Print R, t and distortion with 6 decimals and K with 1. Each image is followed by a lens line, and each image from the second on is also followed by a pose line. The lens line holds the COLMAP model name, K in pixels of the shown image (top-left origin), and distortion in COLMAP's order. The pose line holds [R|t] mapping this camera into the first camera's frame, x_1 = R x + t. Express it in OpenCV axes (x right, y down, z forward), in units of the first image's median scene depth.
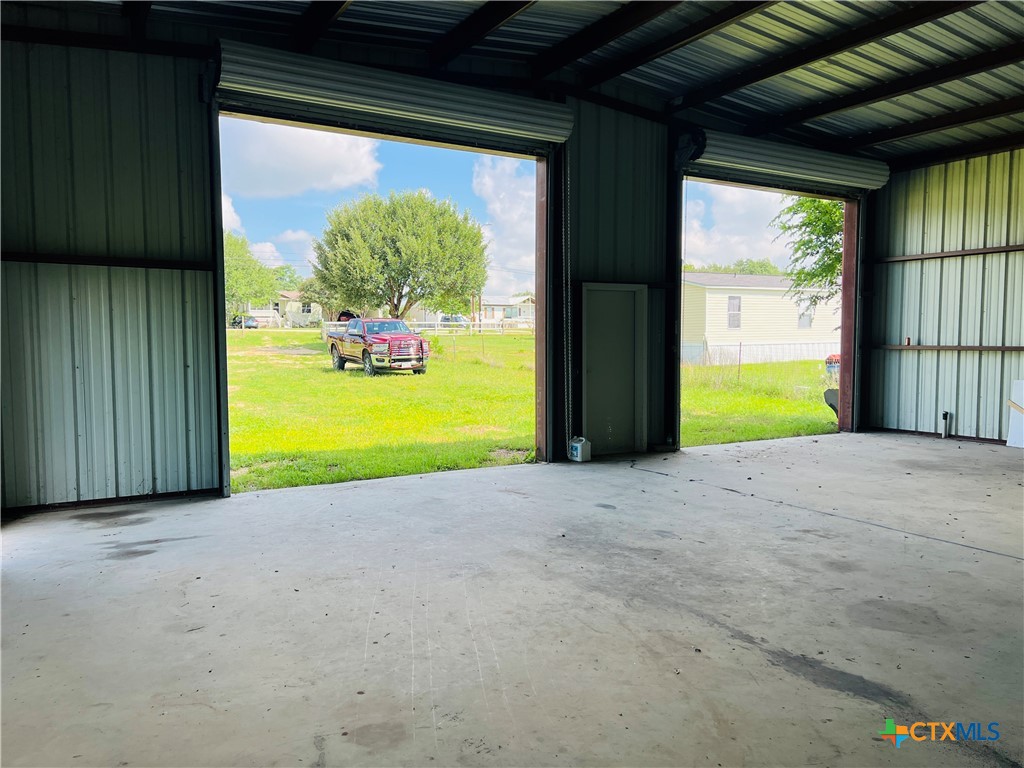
lens RADIAL K [[766.8, 0, 517.7], [0, 766.8, 389.0], [0, 0, 1]] dist [0.058075, -0.060480]
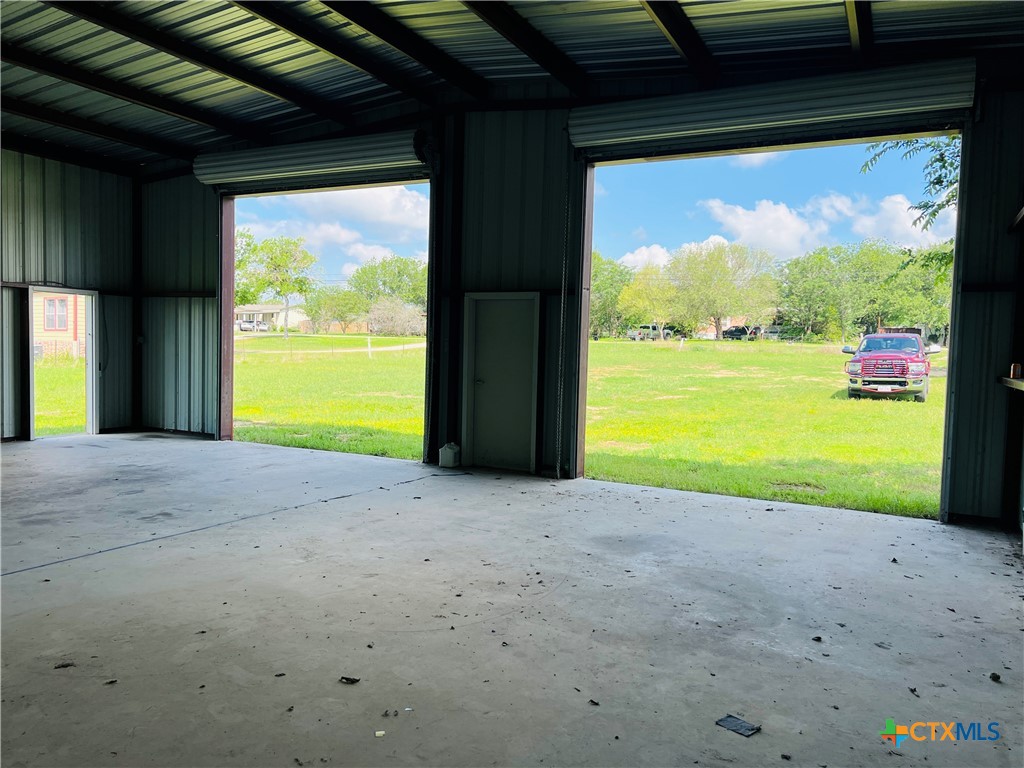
lens RADIAL K [[766.8, 0, 510.8], [0, 766.8, 381.4], [0, 0, 1]] dist [0.058075, -0.060480]
pose [[0.523037, 0.055539, -0.850498, 0.260491], [-0.085684, 0.996246, 0.012362, -0.010247], [0.847992, 0.066409, 0.525833, 0.138424]]
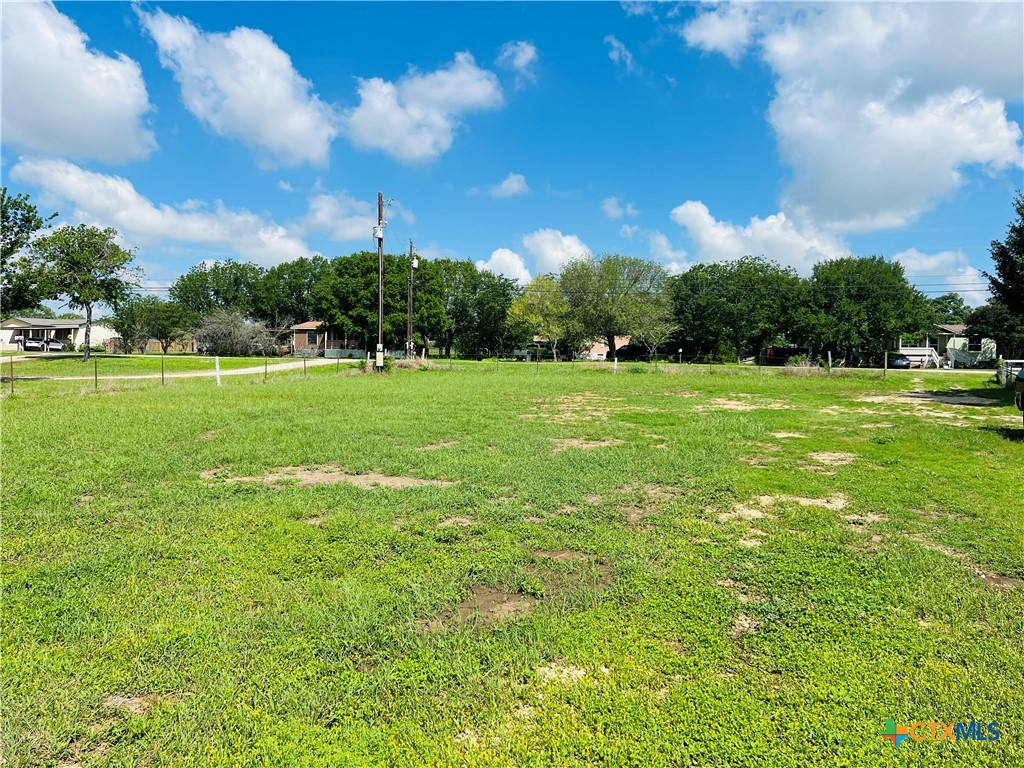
lens RADIAL K [[766.8, 0, 518.7], [0, 766.8, 366.6], [0, 0, 1]] dist [0.058075, -0.060480]
pose [[0.699681, 0.013310, -0.714331, -0.065118], [-0.071794, 0.996075, -0.051762, -0.013857], [0.710839, 0.087502, 0.697891, 0.226912]]
